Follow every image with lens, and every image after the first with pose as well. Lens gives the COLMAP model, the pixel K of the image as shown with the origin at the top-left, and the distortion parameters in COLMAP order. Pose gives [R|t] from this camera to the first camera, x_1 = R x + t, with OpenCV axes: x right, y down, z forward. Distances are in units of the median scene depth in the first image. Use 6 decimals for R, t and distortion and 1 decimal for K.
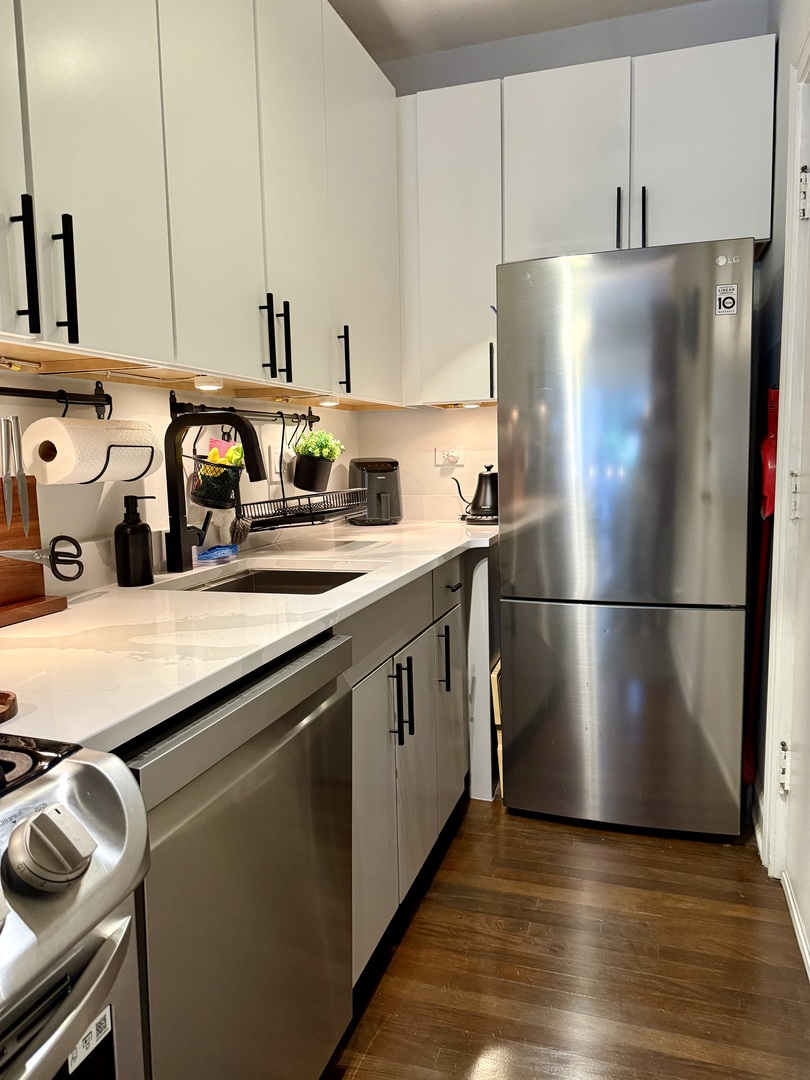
lens RADIAL K [[754.6, 0, 405.0], [0, 754.6, 540.0], [0, 0, 1]] dist [-0.027045, 0.004056]
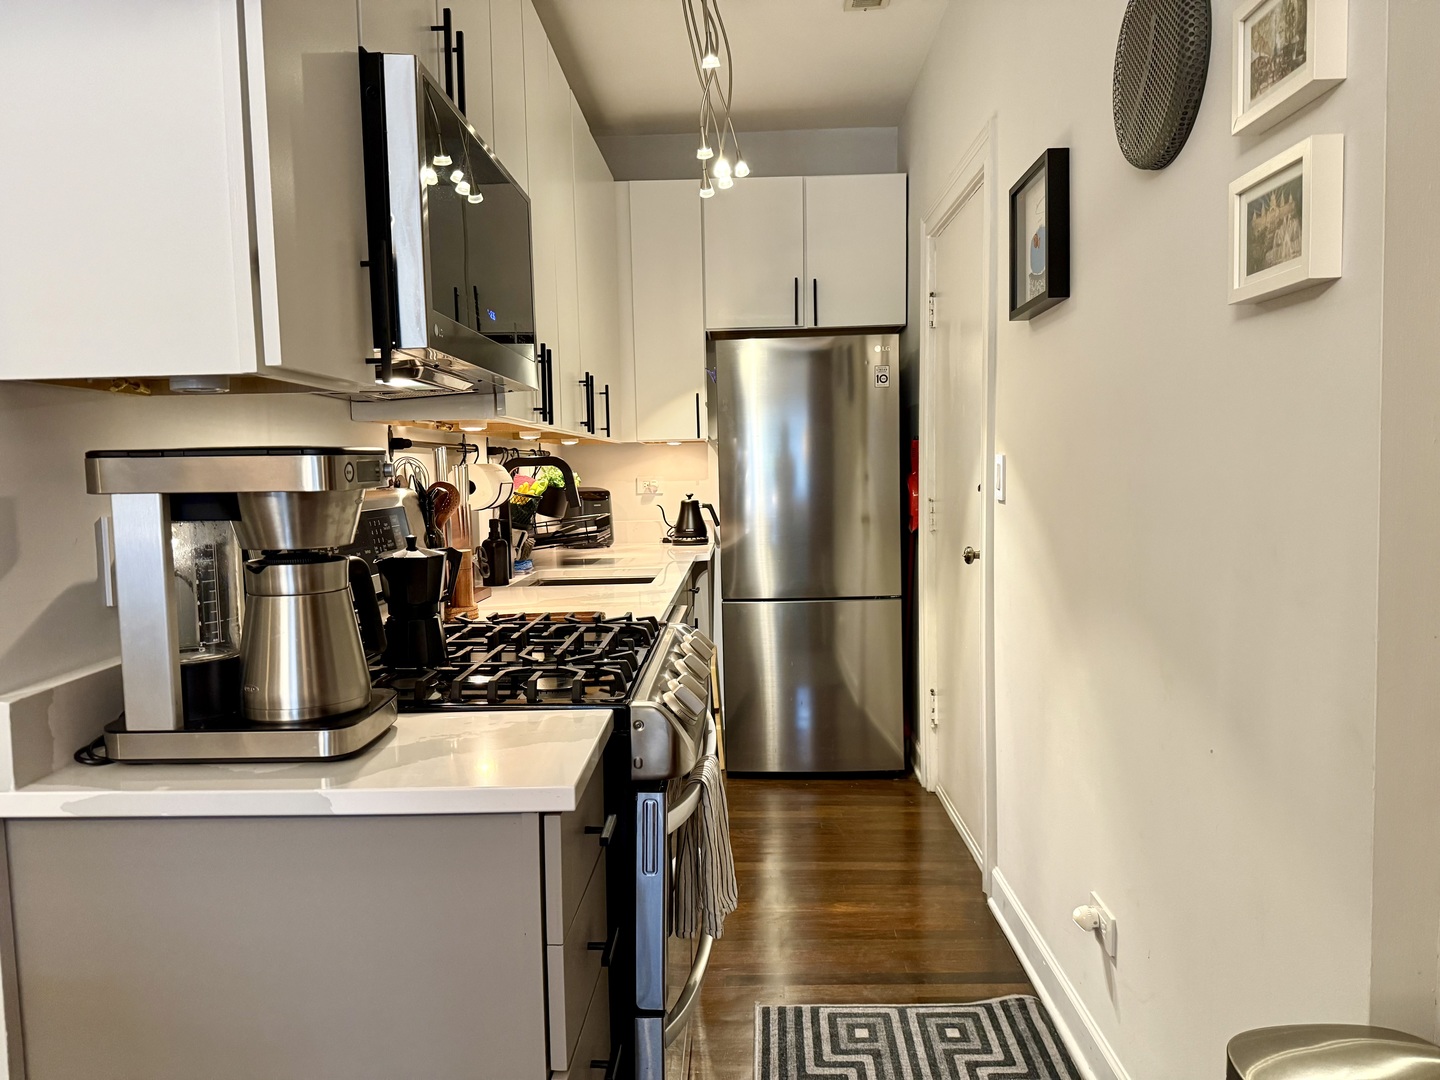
lens RADIAL K [[1027.4, 0, 720.0], [0, 1027.4, 540.0], [0, 0, 1]] dist [0.064471, -0.065387]
pose [[0.954848, -0.017455, 0.296581, -0.397671], [0.031978, 0.998511, -0.044187, 0.055214], [-0.295368, 0.051676, 0.953985, -0.666689]]
